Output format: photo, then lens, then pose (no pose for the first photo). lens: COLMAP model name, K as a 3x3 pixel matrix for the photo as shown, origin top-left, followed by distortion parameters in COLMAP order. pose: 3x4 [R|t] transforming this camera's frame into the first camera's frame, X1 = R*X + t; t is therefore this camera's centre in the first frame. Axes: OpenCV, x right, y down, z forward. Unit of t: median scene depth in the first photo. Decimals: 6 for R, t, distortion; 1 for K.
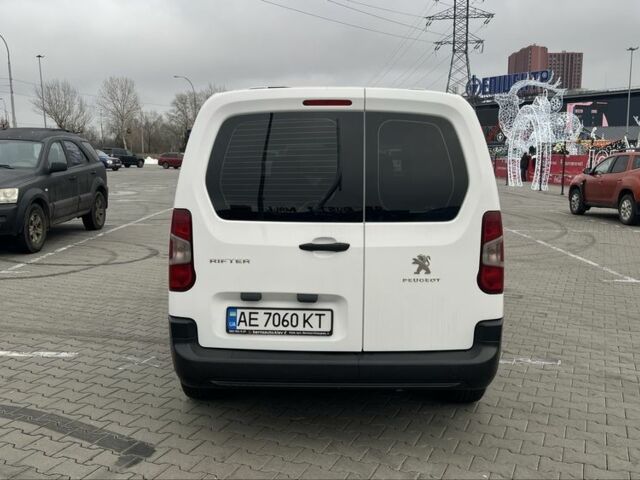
lens RADIAL K [[611.7, 0, 320.0], [0, 611.7, 240.0], [0, 0, 1]] dist [0.037167, -0.009831]
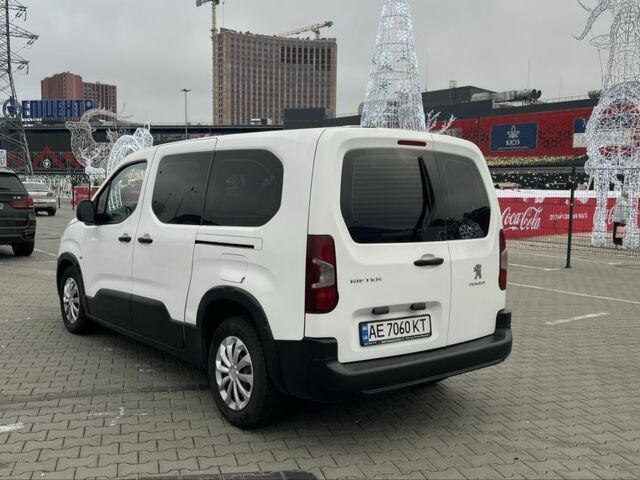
lens RADIAL K [[611.7, 0, 320.0], [0, 611.7, 240.0], [0, 0, 1]] dist [0.037167, -0.009831]
pose [[0.791613, -0.035937, 0.609965, -0.876877], [0.063601, 0.997693, -0.023760, -0.016989], [-0.607704, 0.057603, 0.792072, 0.167922]]
